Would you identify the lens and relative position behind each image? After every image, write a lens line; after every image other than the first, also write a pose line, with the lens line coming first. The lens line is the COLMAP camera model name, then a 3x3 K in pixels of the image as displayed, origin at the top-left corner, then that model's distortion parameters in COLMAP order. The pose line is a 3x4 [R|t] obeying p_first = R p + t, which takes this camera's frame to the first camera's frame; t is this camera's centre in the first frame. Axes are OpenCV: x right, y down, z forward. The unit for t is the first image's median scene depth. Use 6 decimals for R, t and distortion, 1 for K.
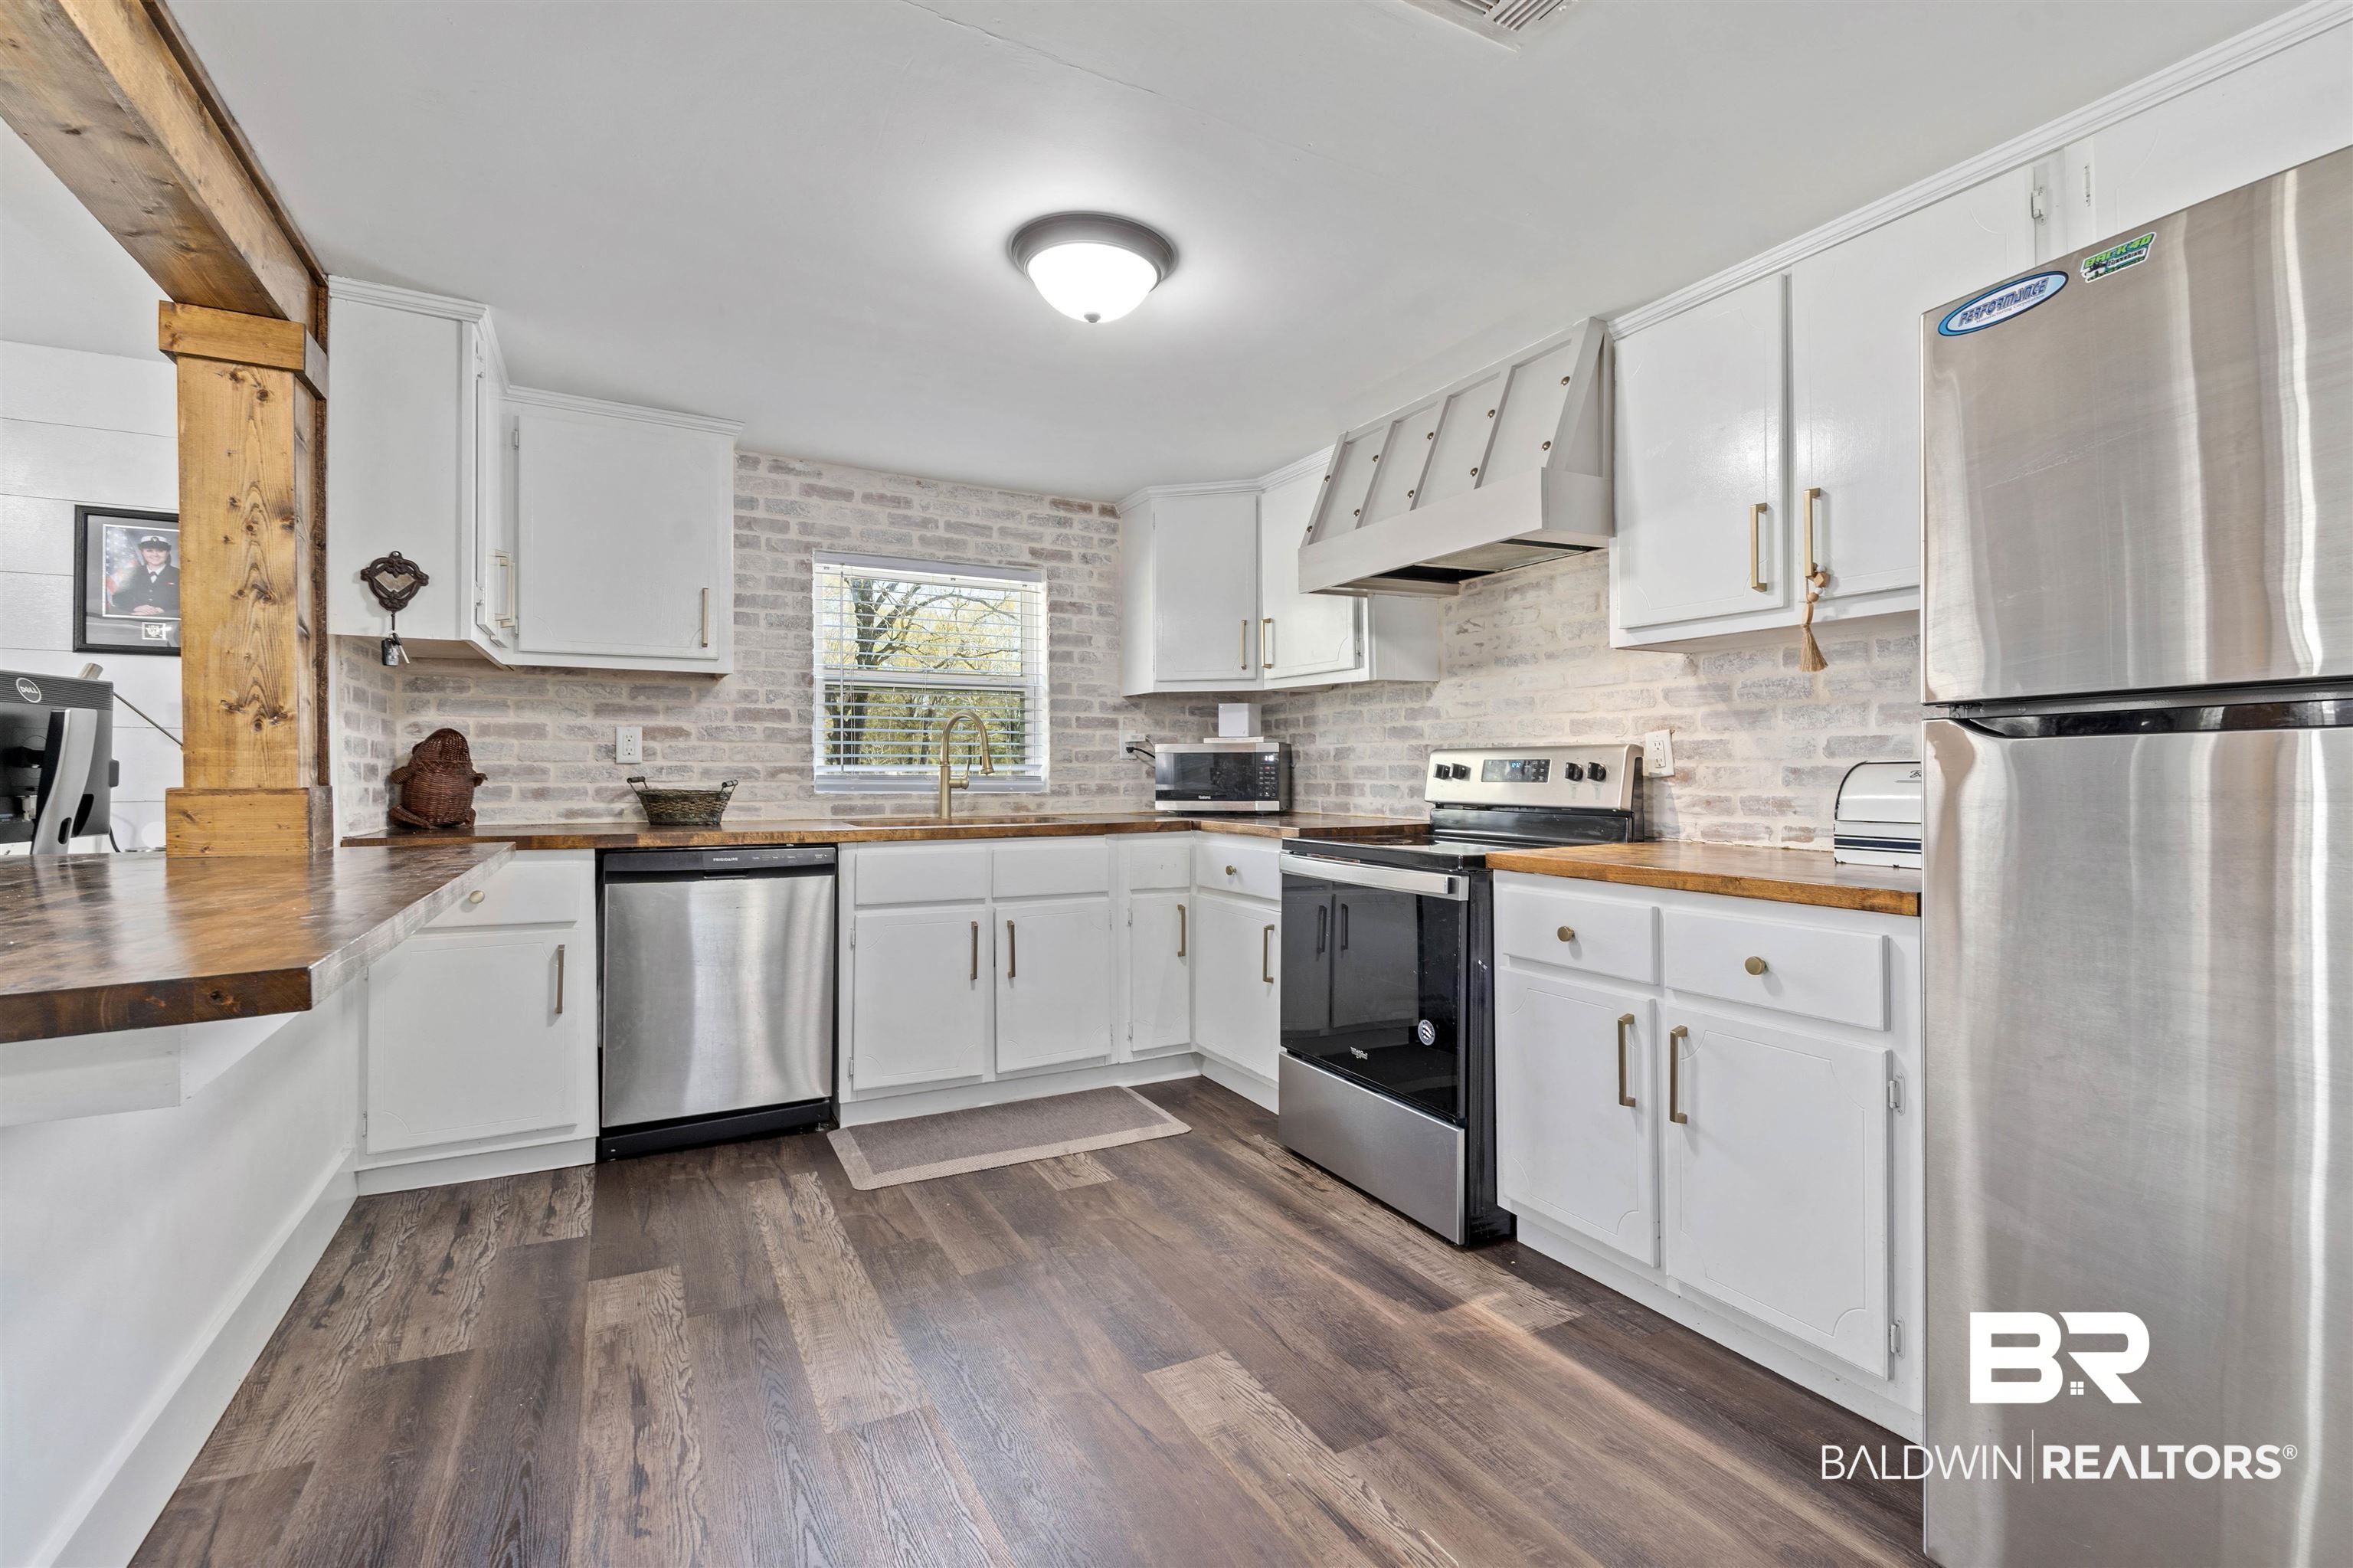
lens RADIAL K [[1037.1, 0, 1185.8], [0, 1037.1, 762.9], [0, 0, 1]] dist [0.000074, 0.001882]
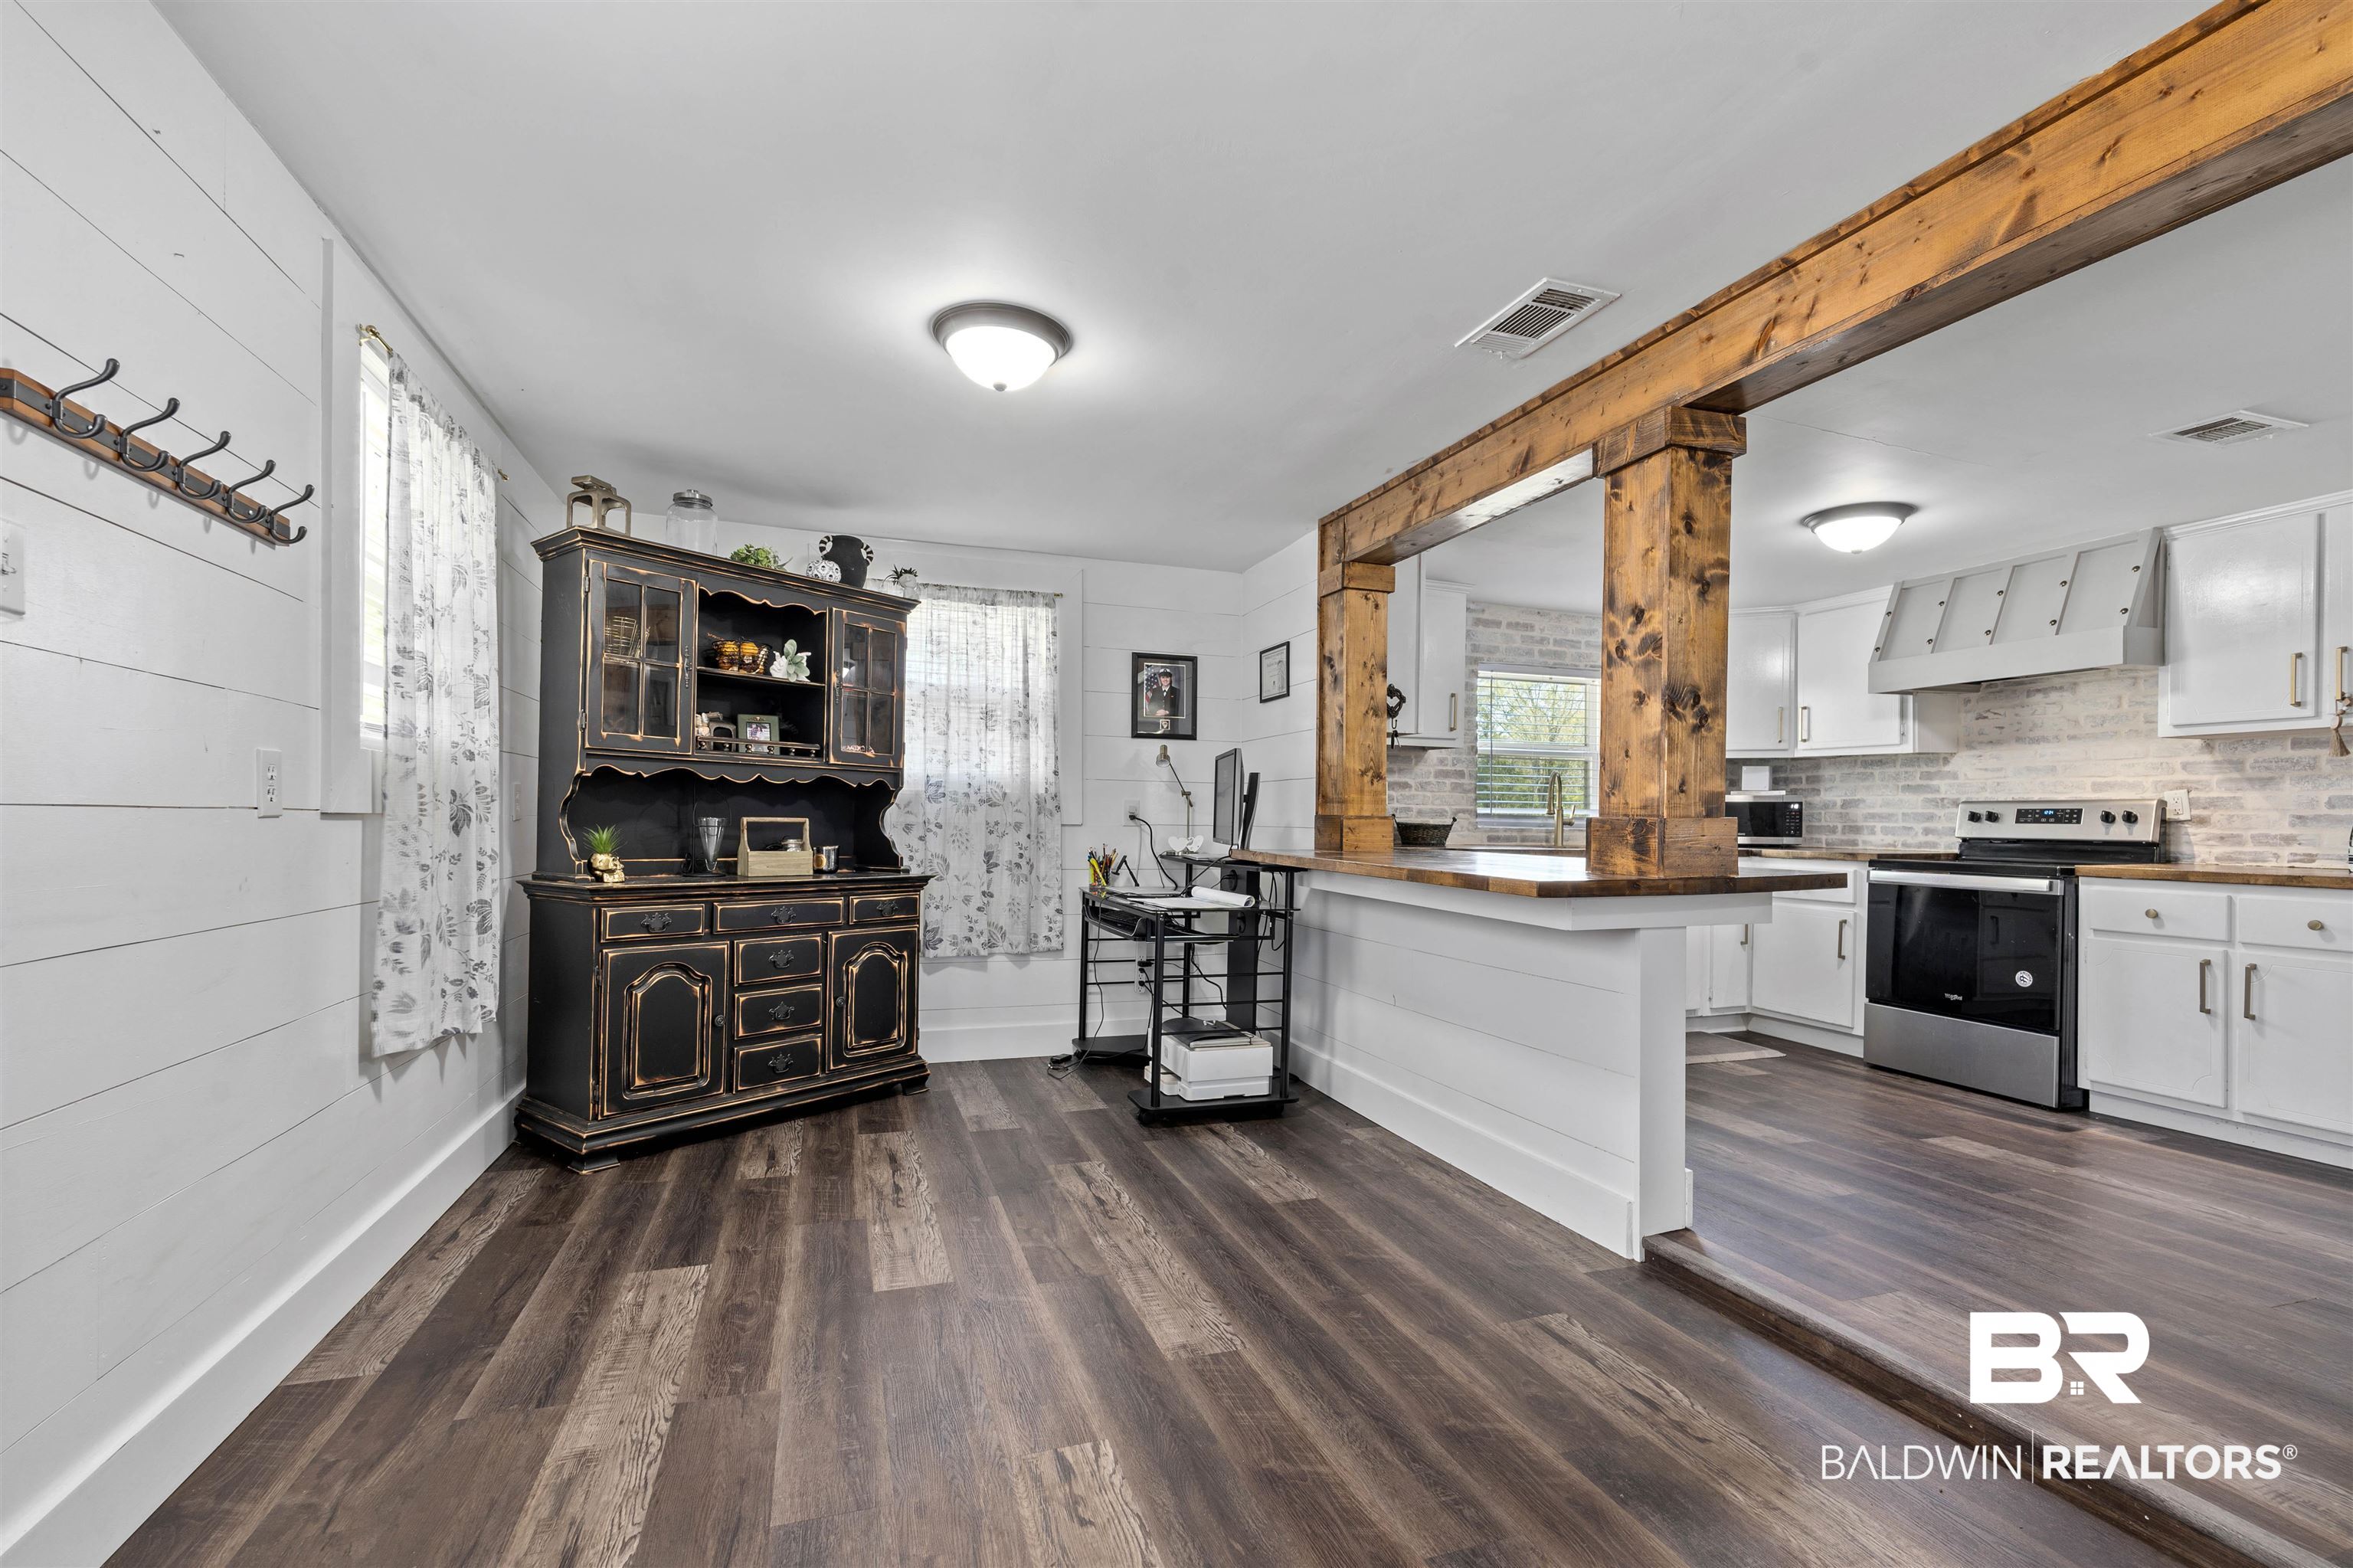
lens RADIAL K [[1037.1, 0, 1188.5], [0, 1037.1, 819.7], [0, 0, 1]] dist [0.000074, 0.001882]
pose [[0.988181, 0.012224, -0.152801, -0.665245], [-0.011136, 0.999906, 0.007976, 0.014213], [0.152884, -0.006180, 0.988225, -0.643510]]
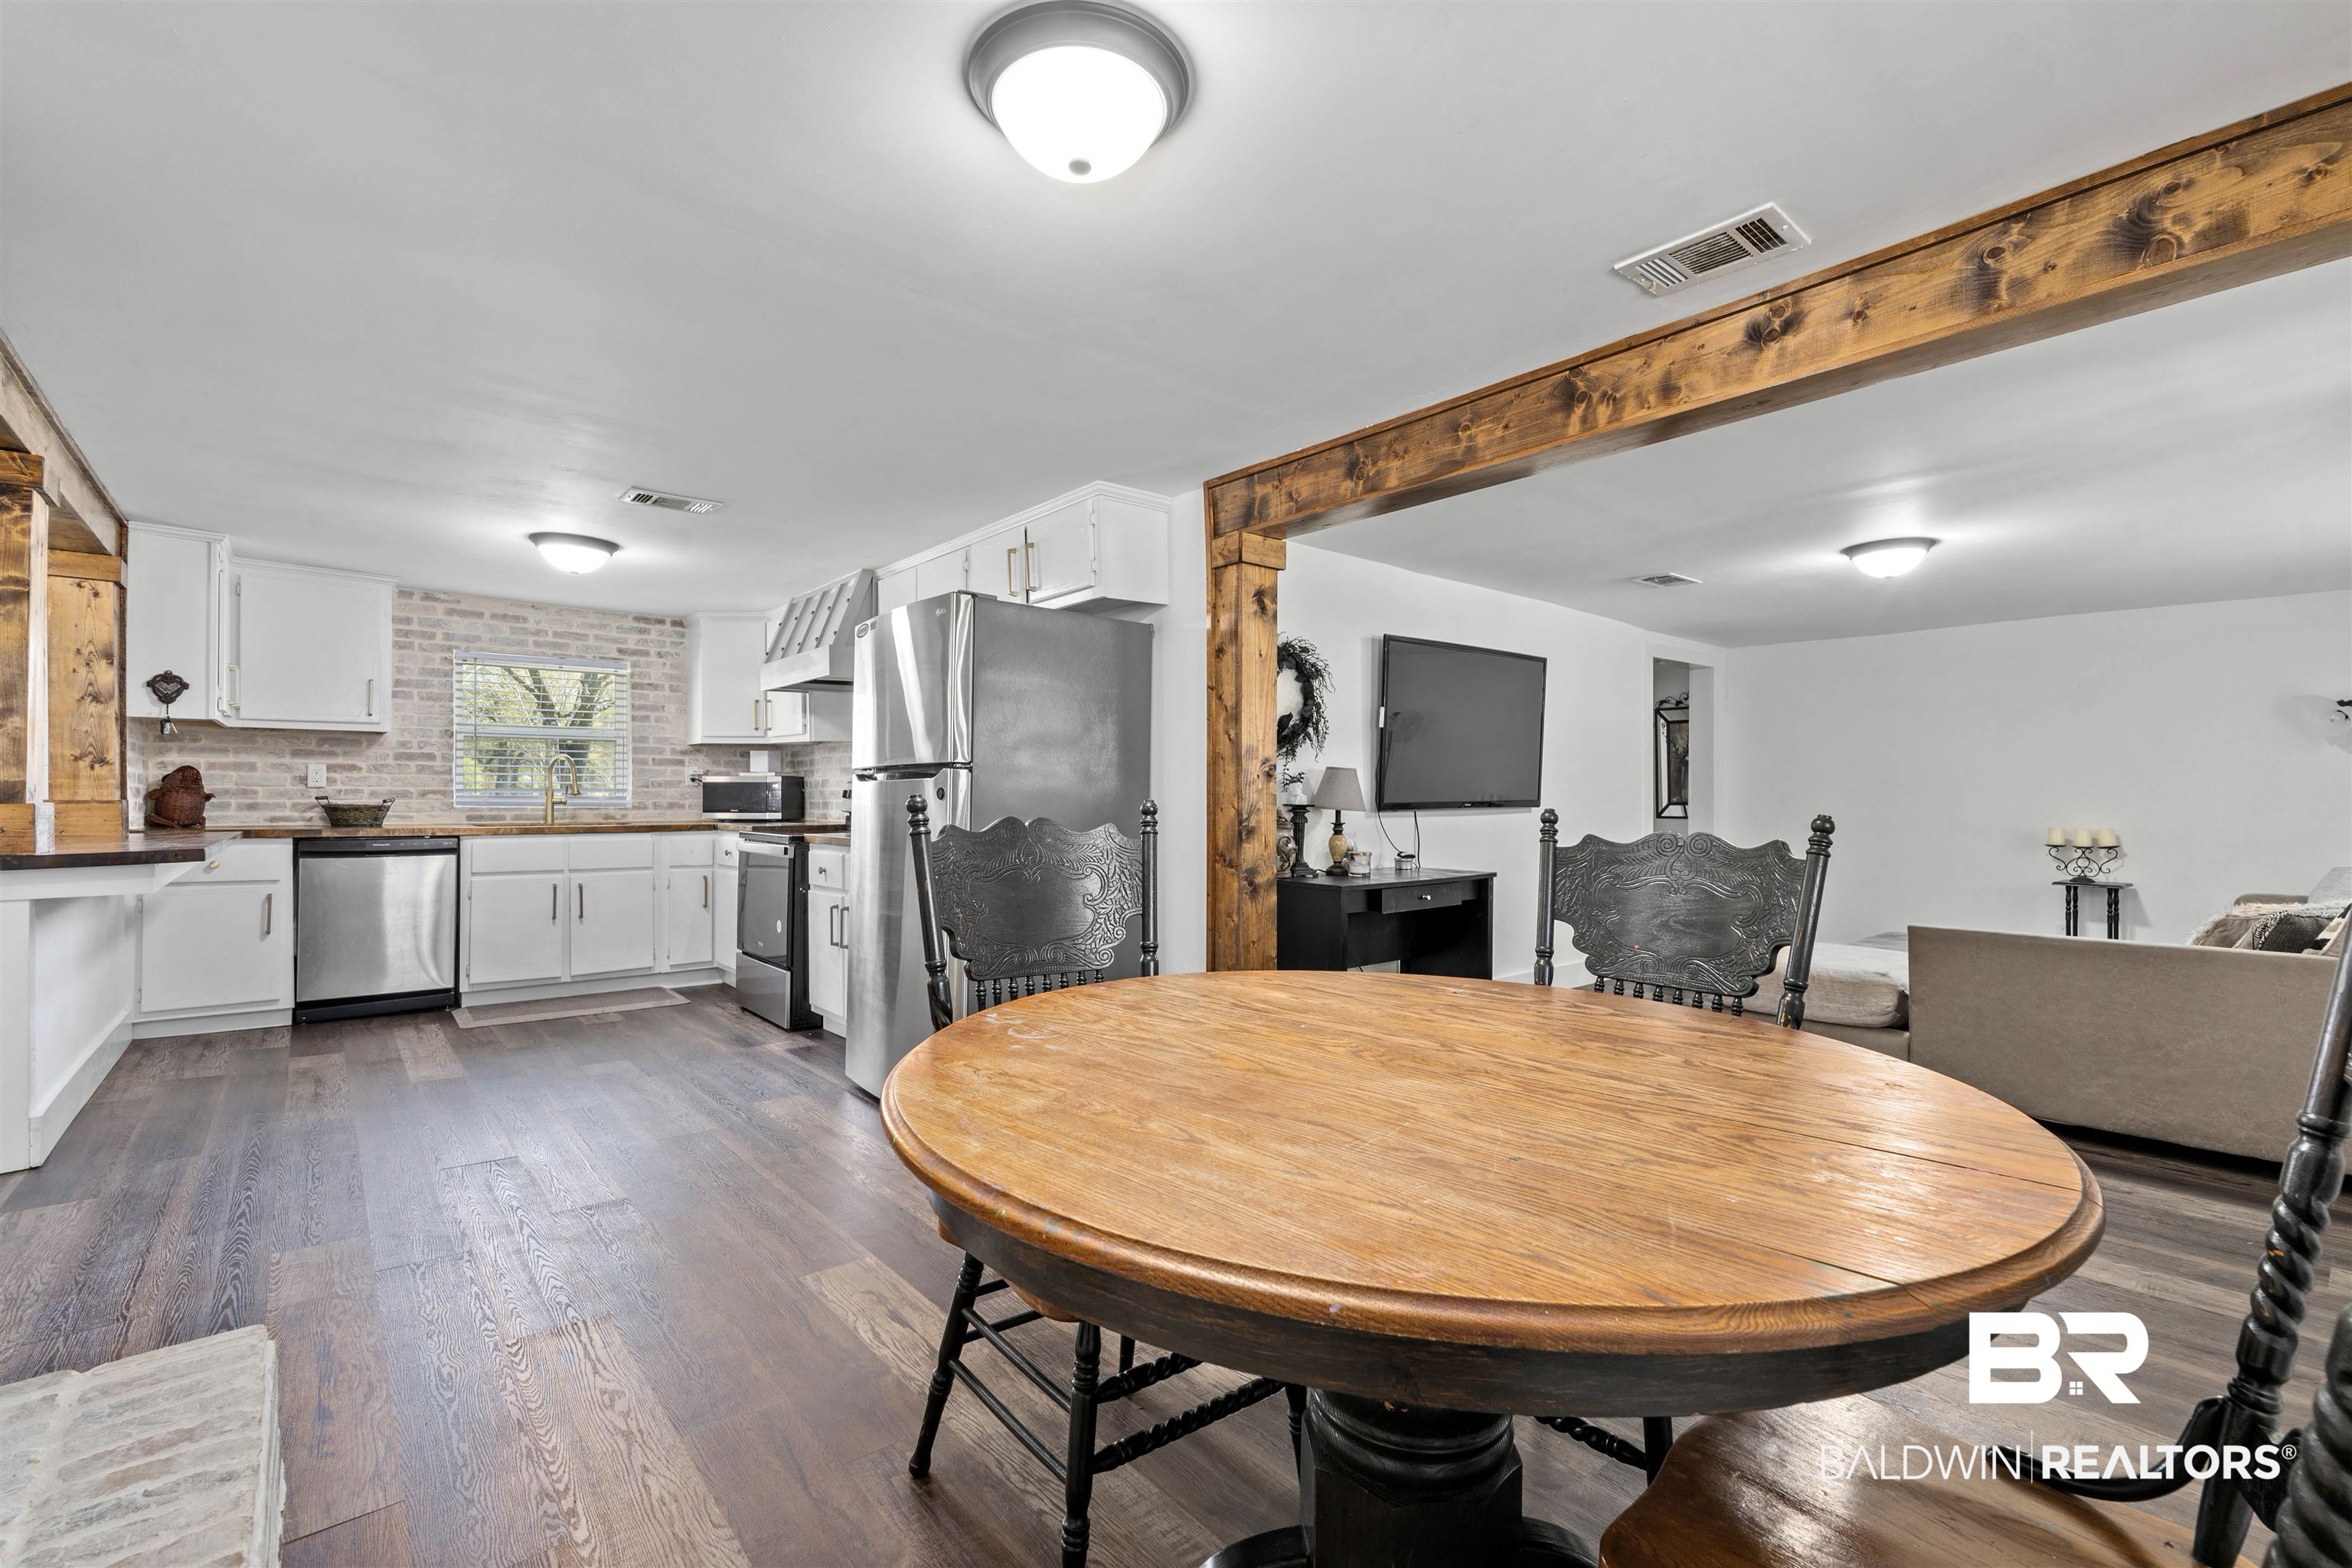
lens RADIAL K [[1036.6, 0, 1181.3], [0, 1036.6, 788.4], [0, 0, 1]] dist [0.000074, 0.001882]
pose [[0.980146, 0.004693, 0.198224, 0.494959], [-0.004723, 0.999989, -0.000324, -0.004255], [-0.198223, -0.000618, 0.980157, -0.908834]]
